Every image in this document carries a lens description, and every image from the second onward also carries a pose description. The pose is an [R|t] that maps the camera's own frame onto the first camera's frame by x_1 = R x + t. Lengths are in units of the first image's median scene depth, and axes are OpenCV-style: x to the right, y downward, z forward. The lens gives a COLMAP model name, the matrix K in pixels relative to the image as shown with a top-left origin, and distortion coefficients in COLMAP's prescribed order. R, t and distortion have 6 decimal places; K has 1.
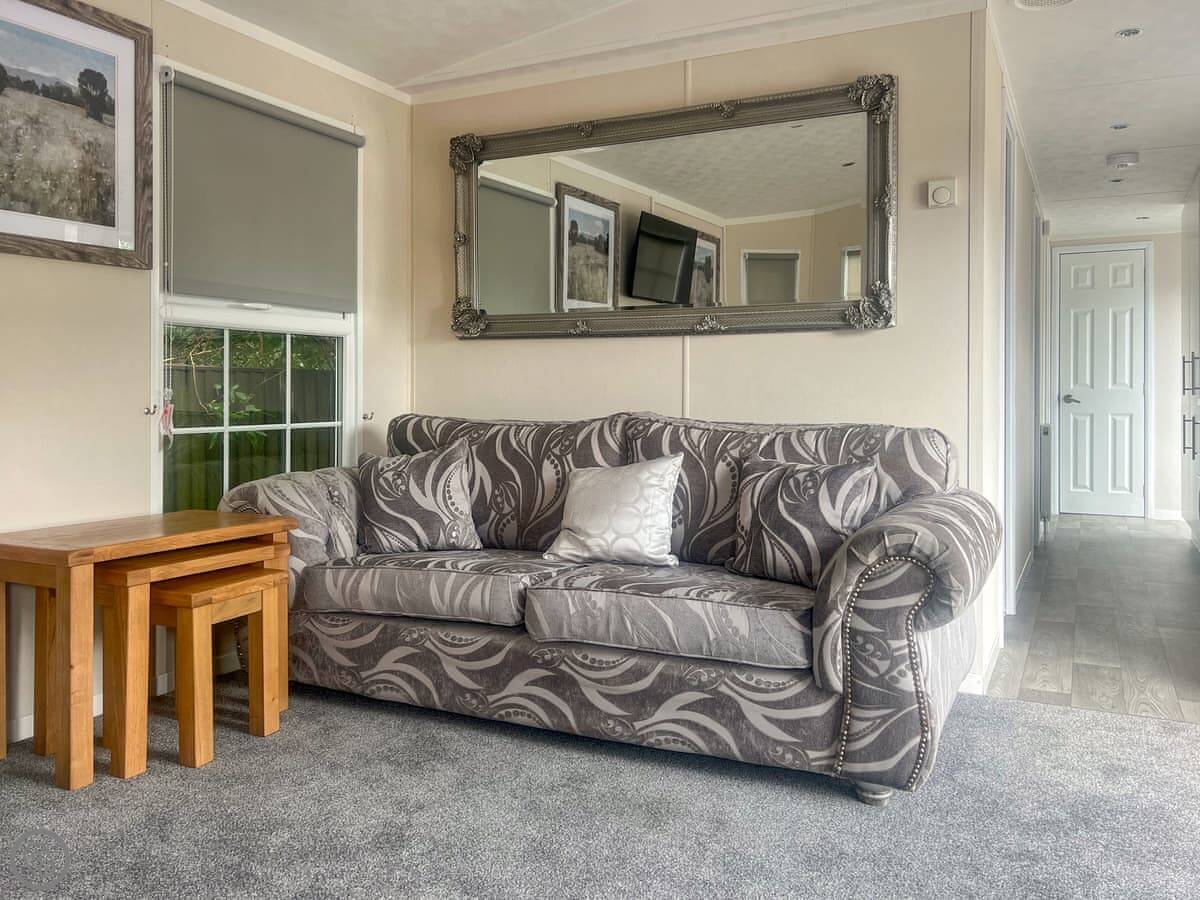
lens RADIAL K [[940.9, 0, 599.5], [0, 940.9, 401.8], [0, 0, 1]] dist [0.050254, -0.064096]
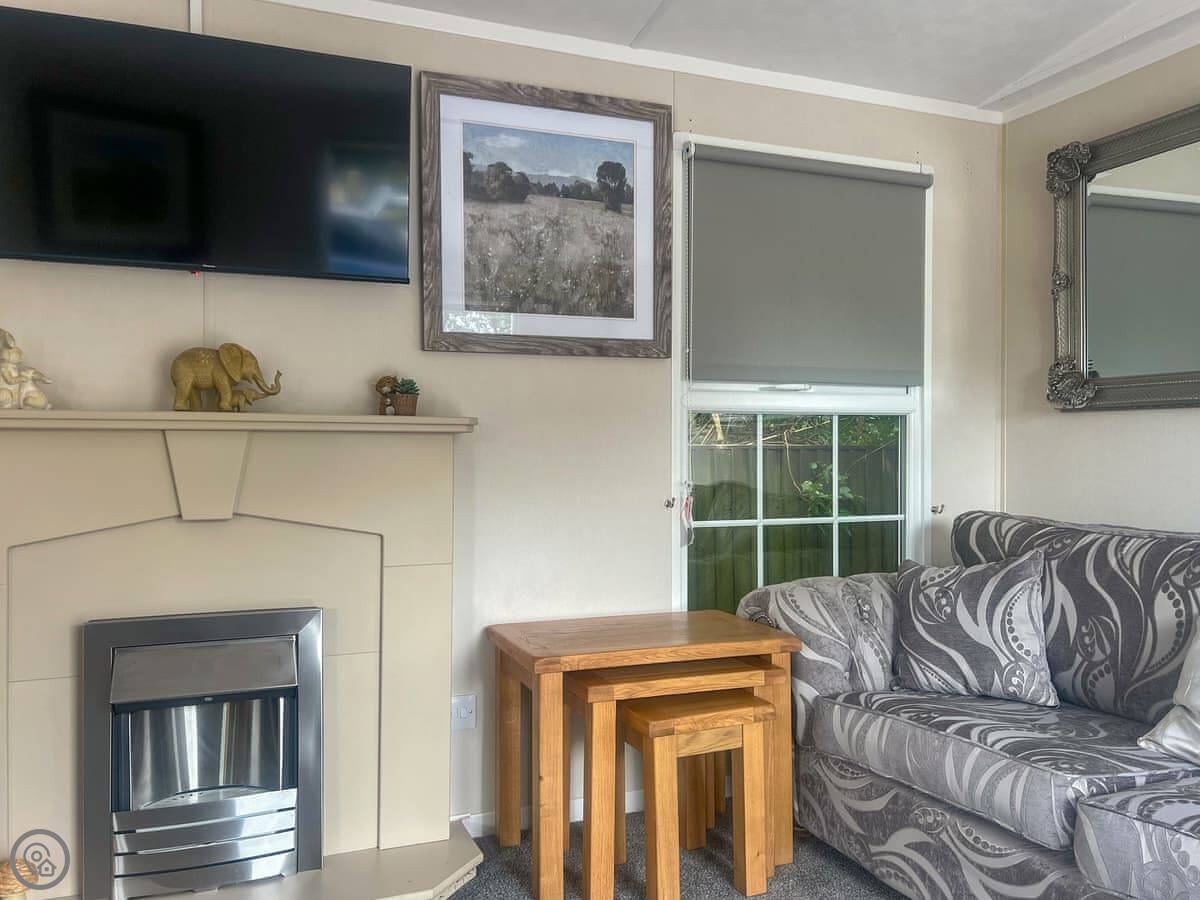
lens RADIAL K [[928.1, 0, 602.2], [0, 928.1, 454.5], [0, 0, 1]] dist [0.057973, -0.060784]
pose [[0.759031, -0.002390, -0.651050, 0.088113], [-0.003139, 0.999968, -0.007331, -0.034543], [0.651046, 0.007608, 0.759000, 0.244265]]
